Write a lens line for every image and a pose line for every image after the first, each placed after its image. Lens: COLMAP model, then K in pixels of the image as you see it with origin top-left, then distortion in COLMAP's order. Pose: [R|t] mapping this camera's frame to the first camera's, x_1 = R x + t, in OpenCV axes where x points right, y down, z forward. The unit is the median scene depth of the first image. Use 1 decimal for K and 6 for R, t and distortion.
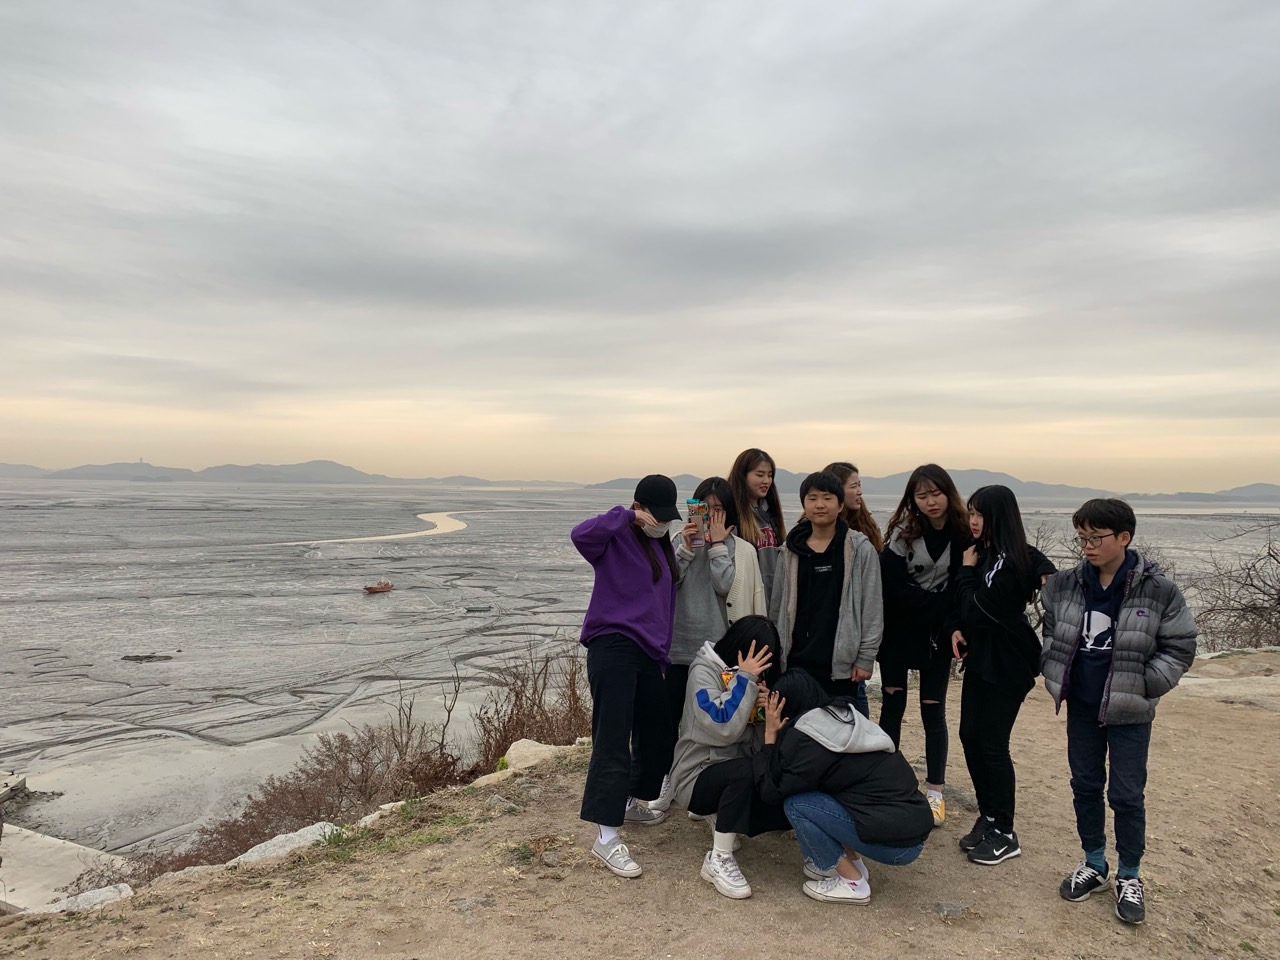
lens RADIAL K [[964.7, 0, 640.0], [0, 964.7, 480.0], [0, 0, 1]] dist [0.005371, -0.000809]
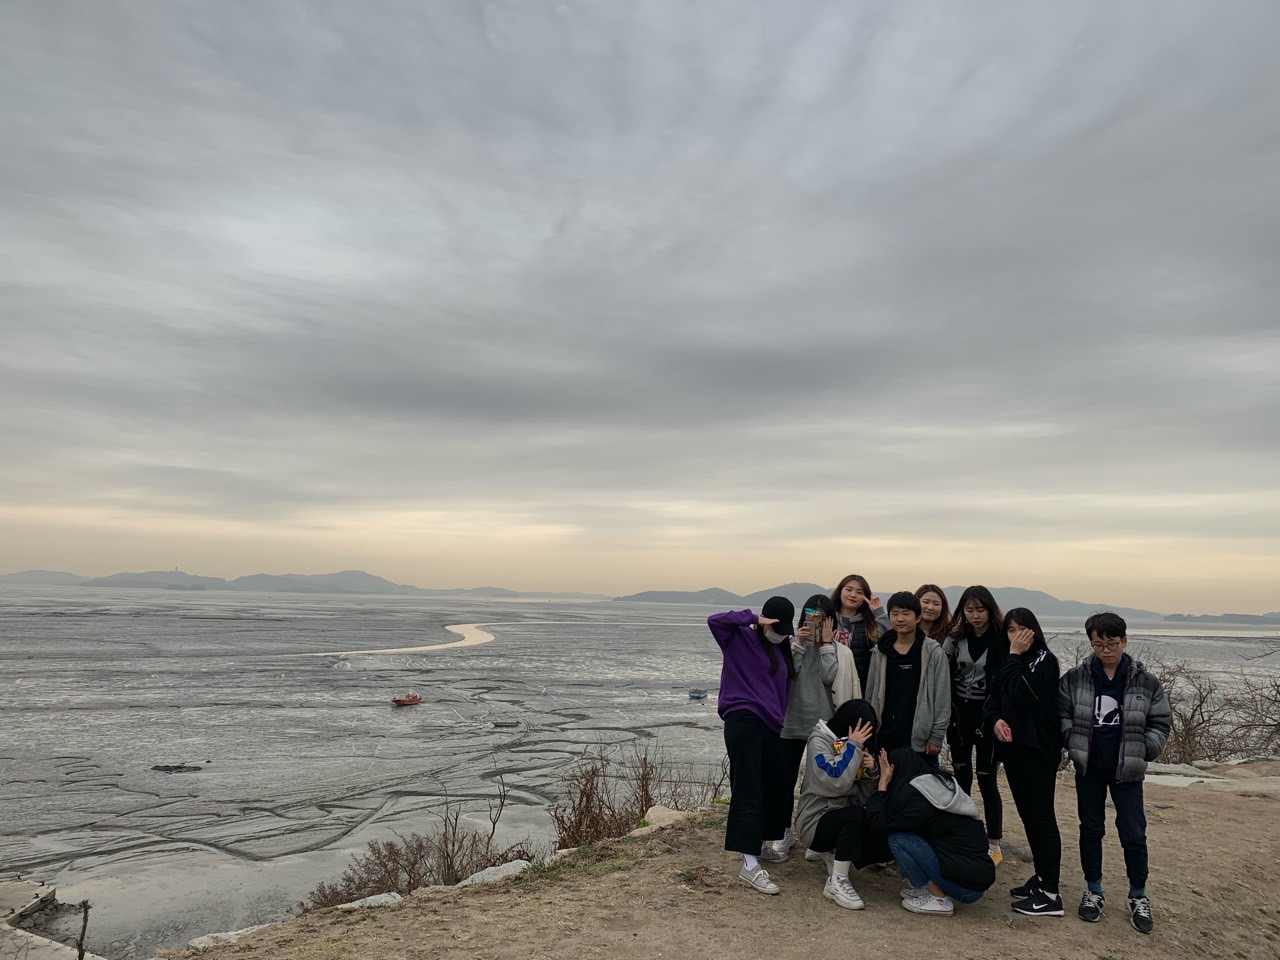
lens RADIAL K [[988.6, 0, 641.3], [0, 988.6, 491.0], [0, 0, 1]] dist [0.004584, 0.001117]
pose [[0.999686, 0.009501, -0.023200, -0.042555], [-0.011846, 0.994595, -0.103152, -0.000191], [0.022094, 0.103395, 0.994395, -0.110473]]
